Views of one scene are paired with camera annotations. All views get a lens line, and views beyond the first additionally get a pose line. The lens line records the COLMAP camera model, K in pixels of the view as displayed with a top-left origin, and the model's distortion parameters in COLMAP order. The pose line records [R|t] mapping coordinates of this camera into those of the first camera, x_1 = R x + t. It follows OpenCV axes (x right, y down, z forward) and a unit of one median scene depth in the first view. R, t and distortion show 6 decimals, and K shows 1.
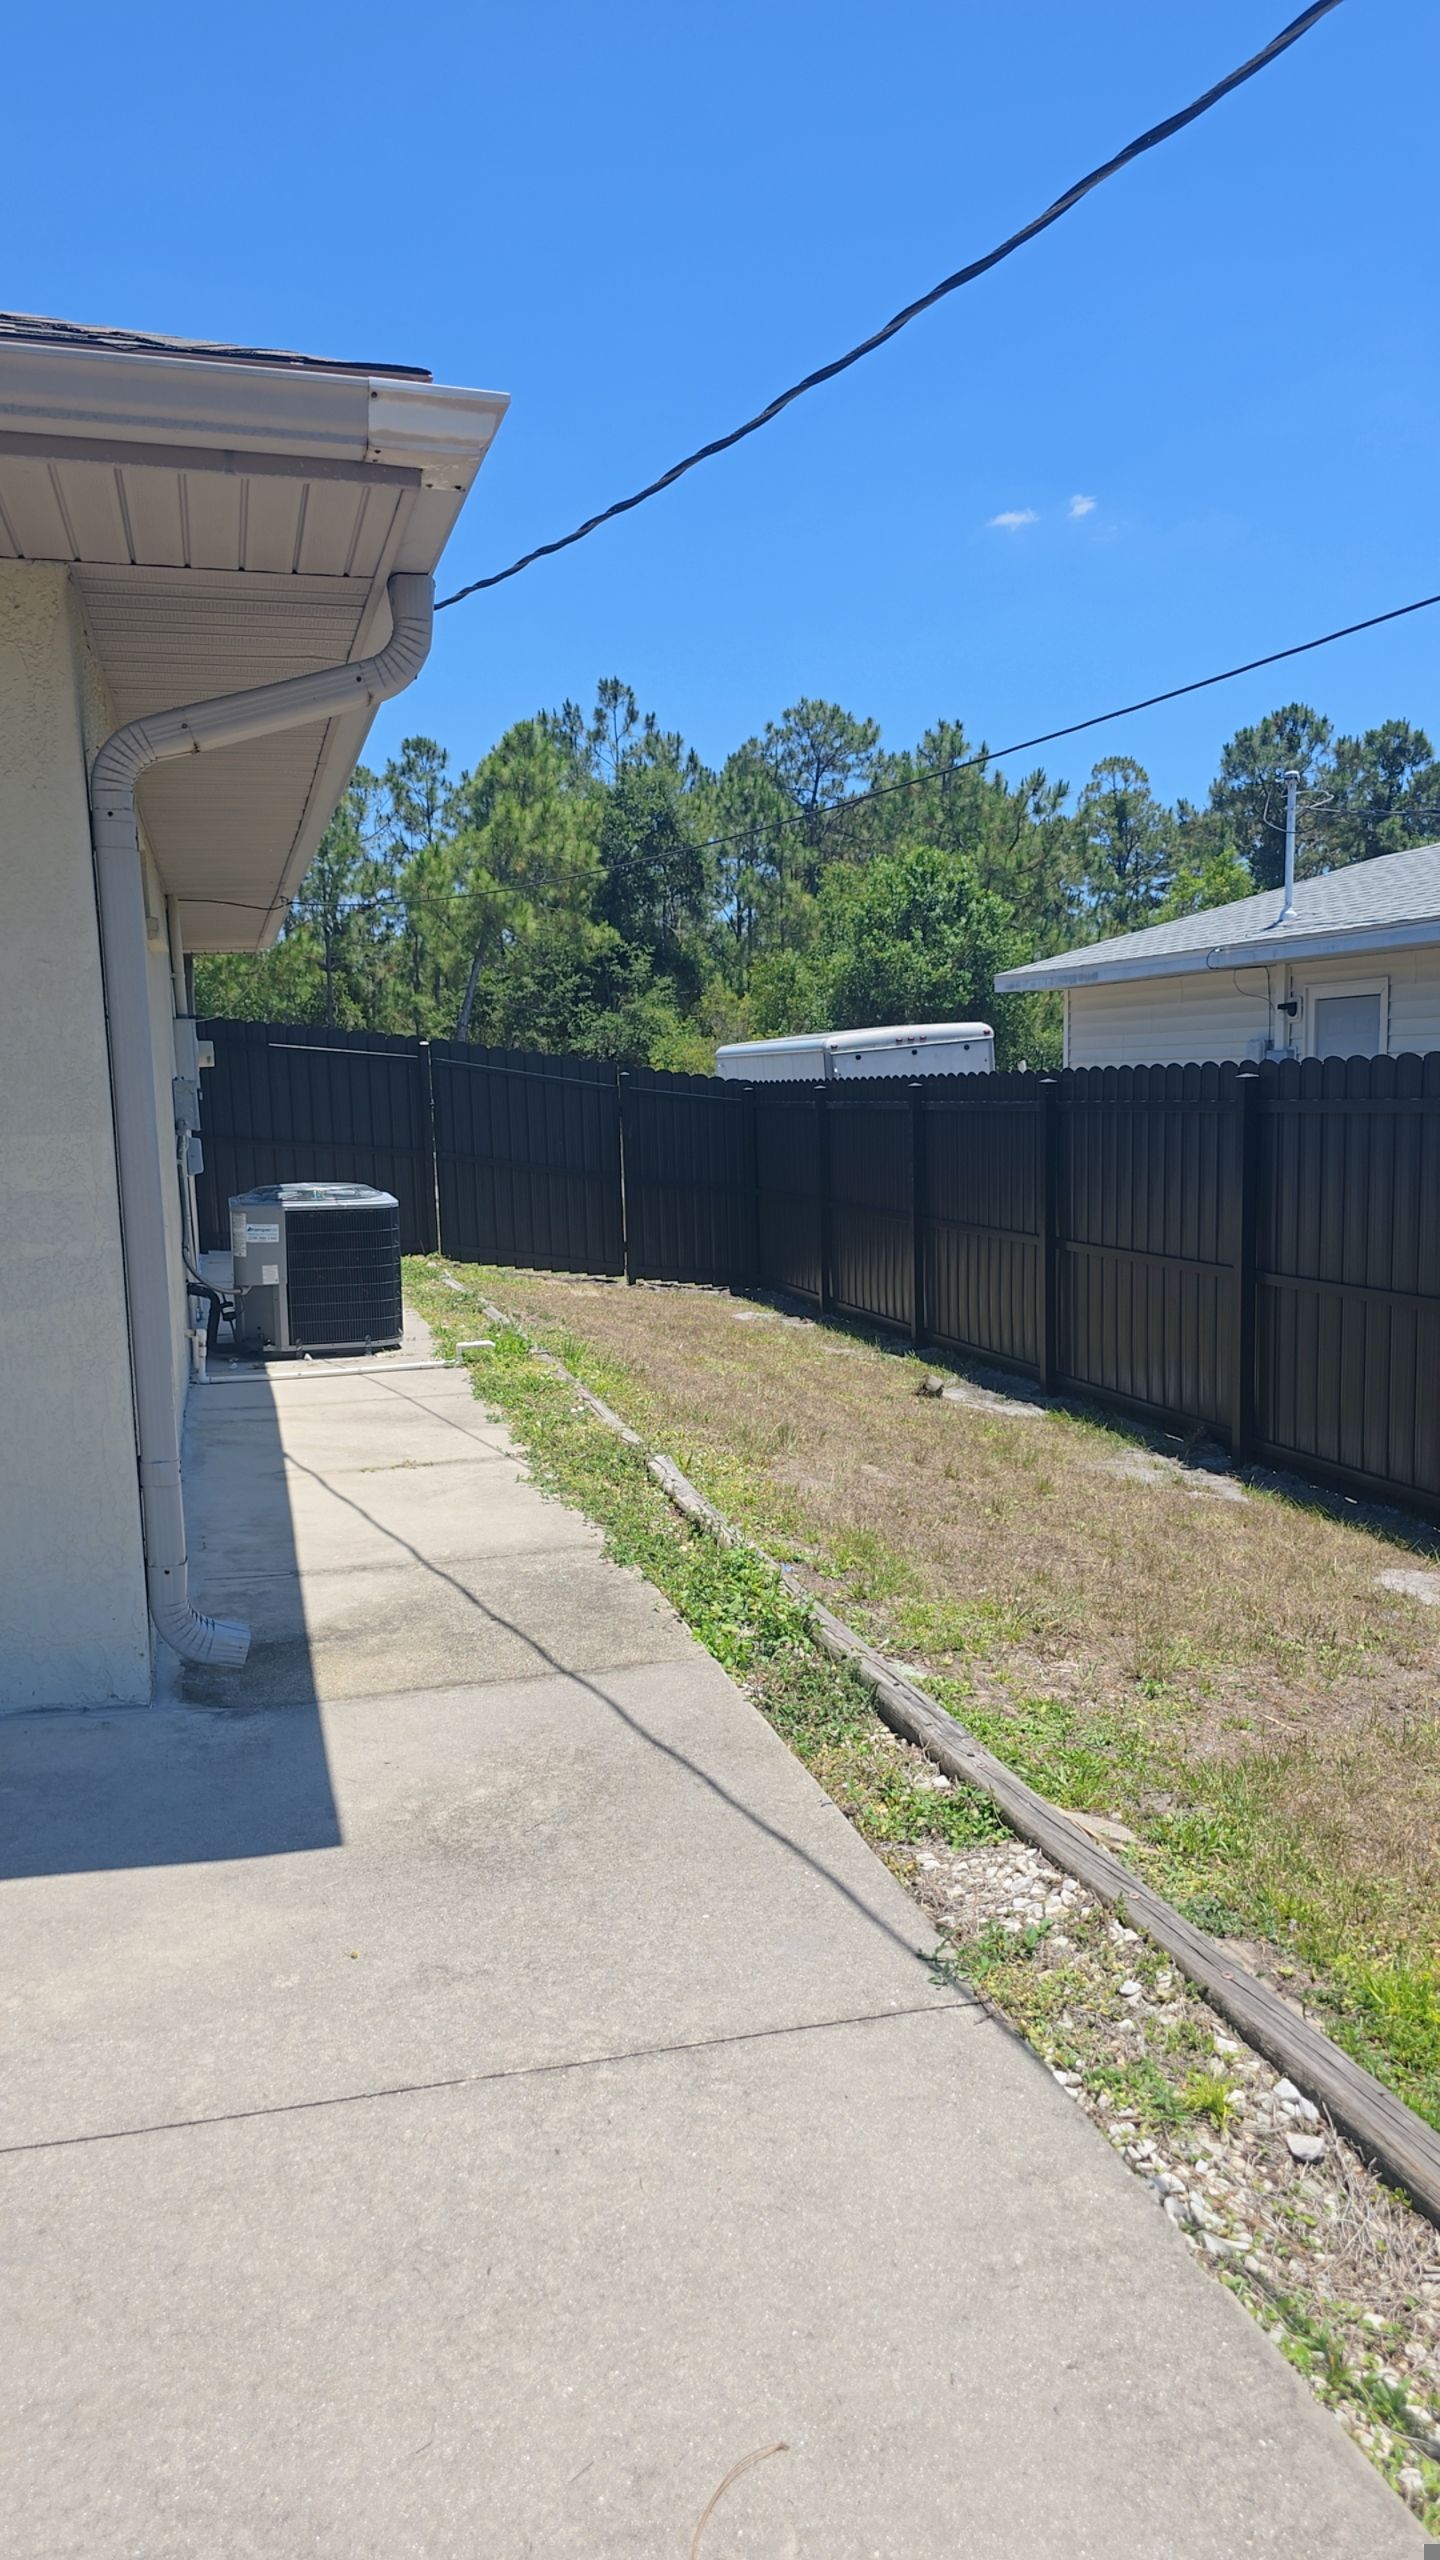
lens RADIAL K [[1758.0, 0, 715.4], [0, 1758.0, 1311.9], [0, 0, 1]] dist [0.045177, -0.000835]
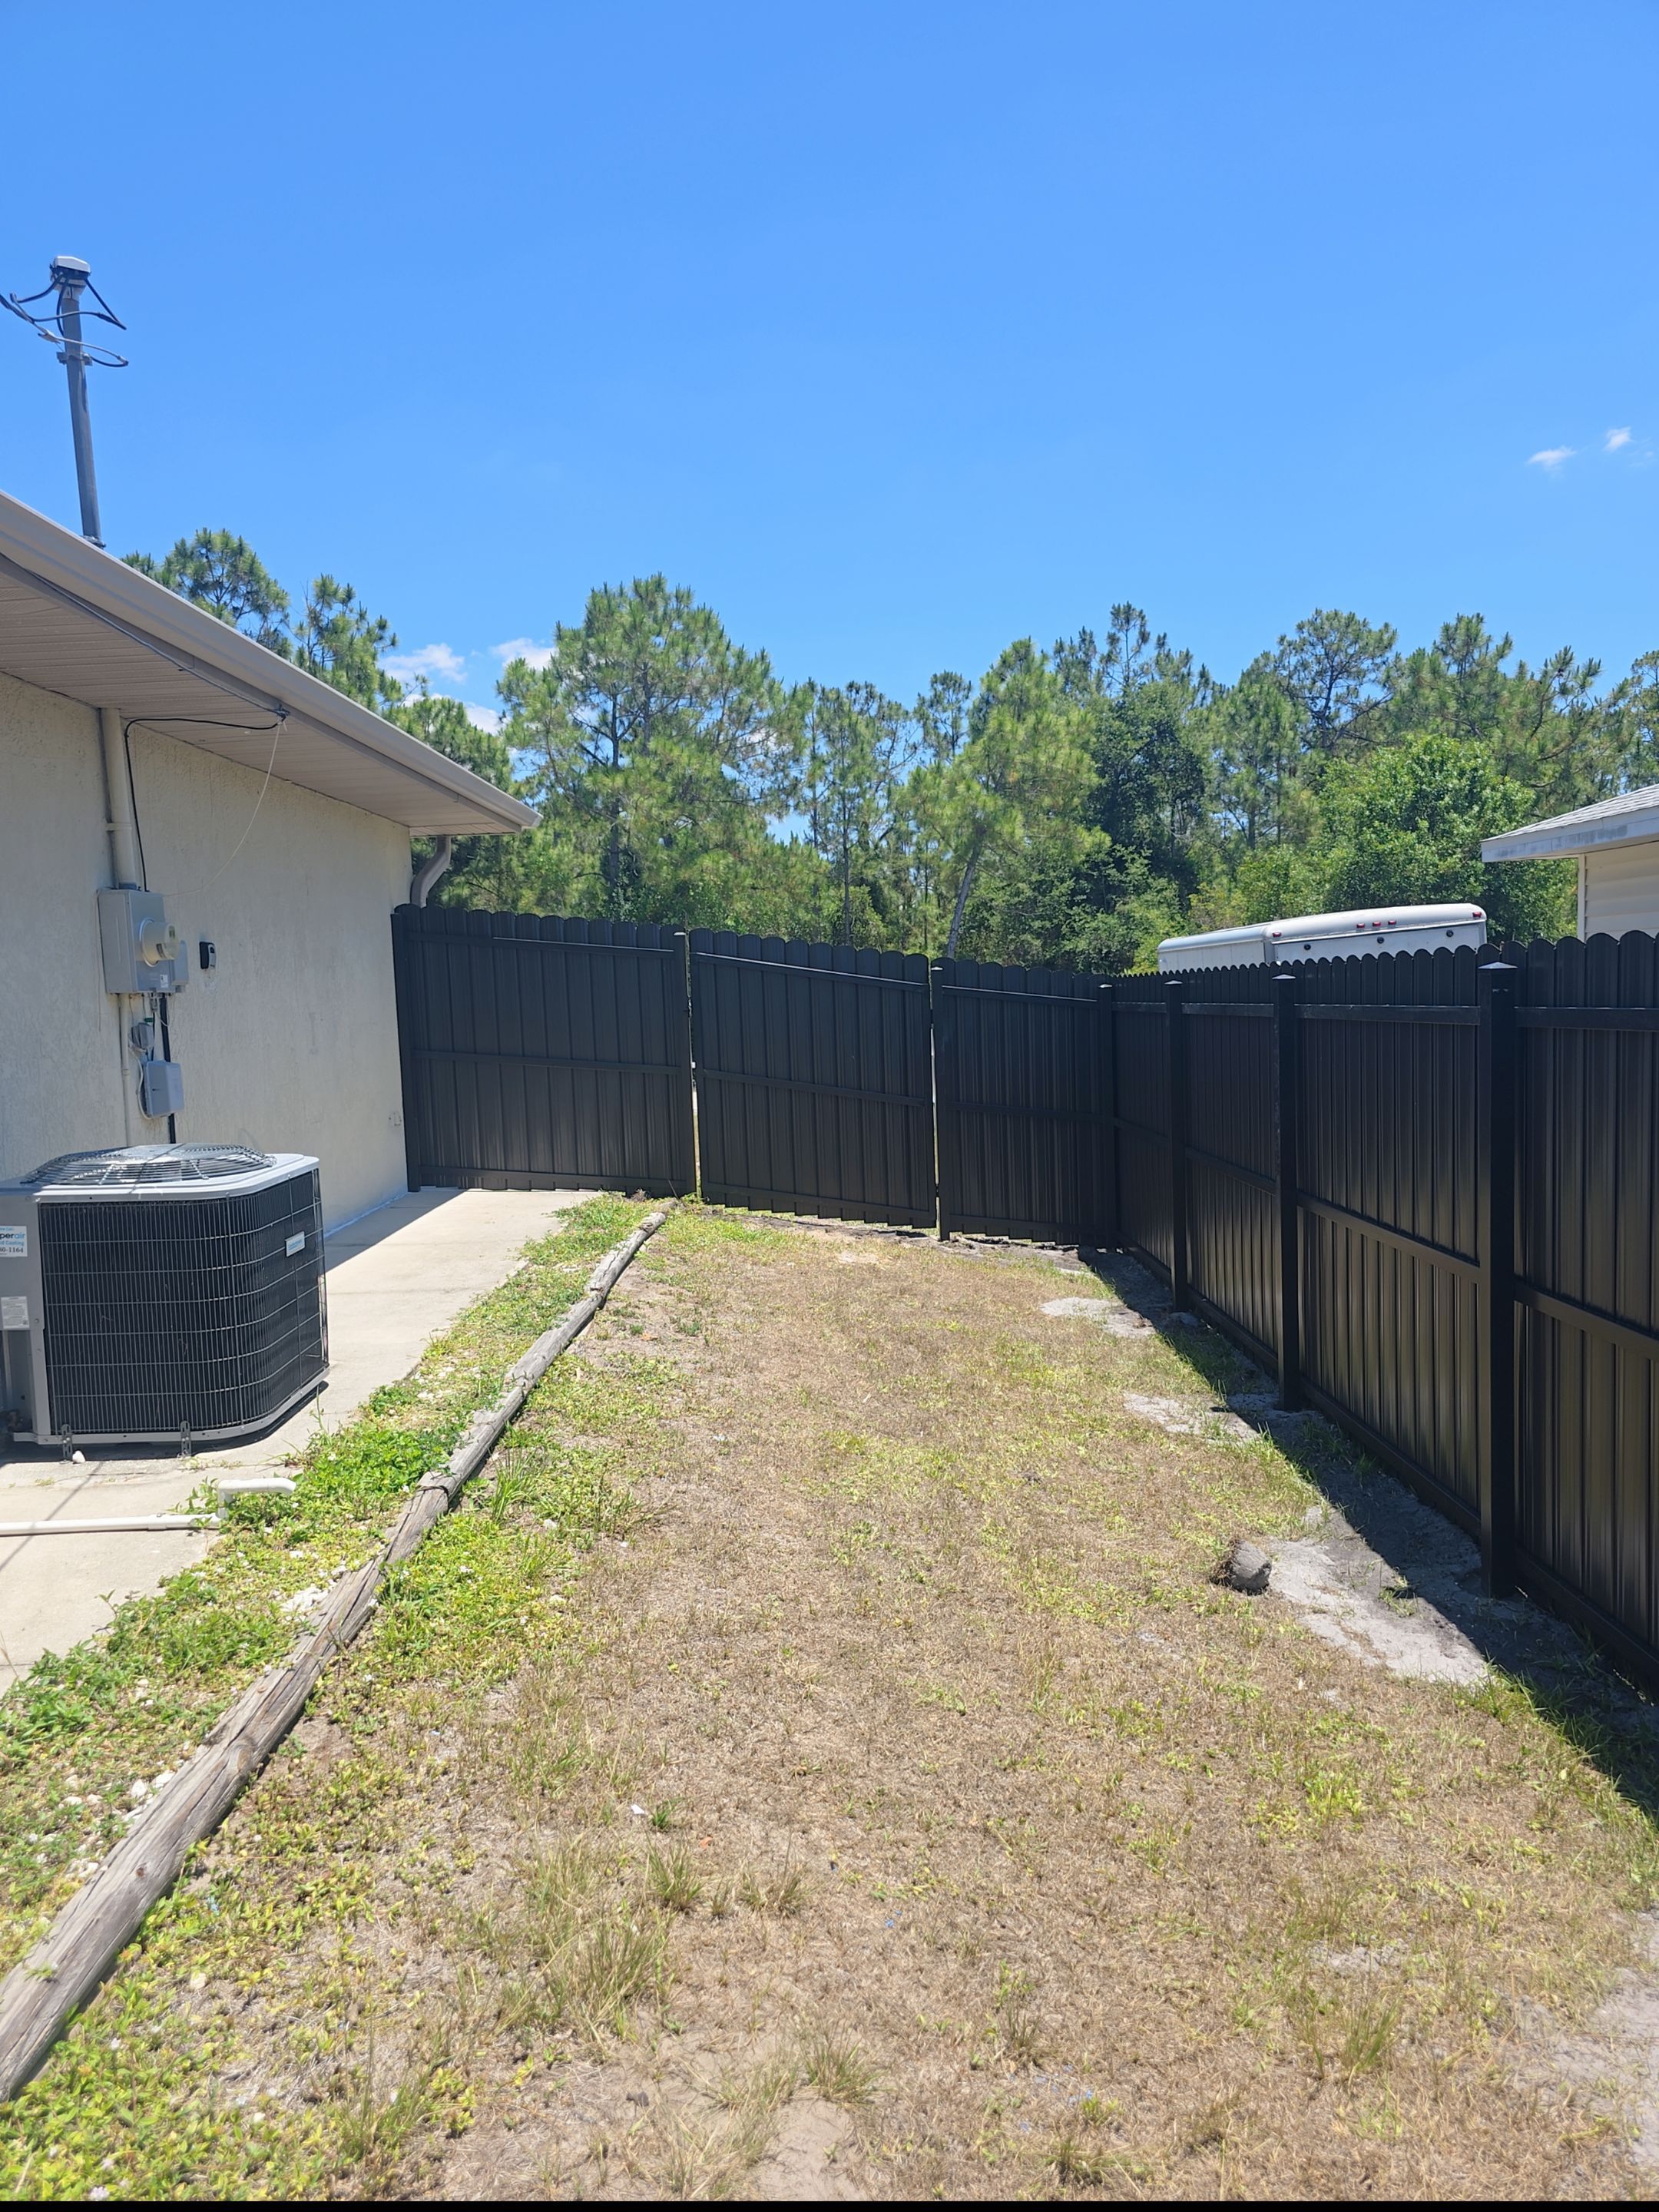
lens RADIAL K [[1499.3, 0, 819.1], [0, 1499.3, 1122.6], [0, 0, 1]] dist [0.052878, -0.050245]
pose [[0.960956, 0.016199, -0.276227, 0.026174], [-0.026547, 0.999077, -0.033762, -0.014104], [0.275425, 0.039777, 0.960499, 0.113683]]
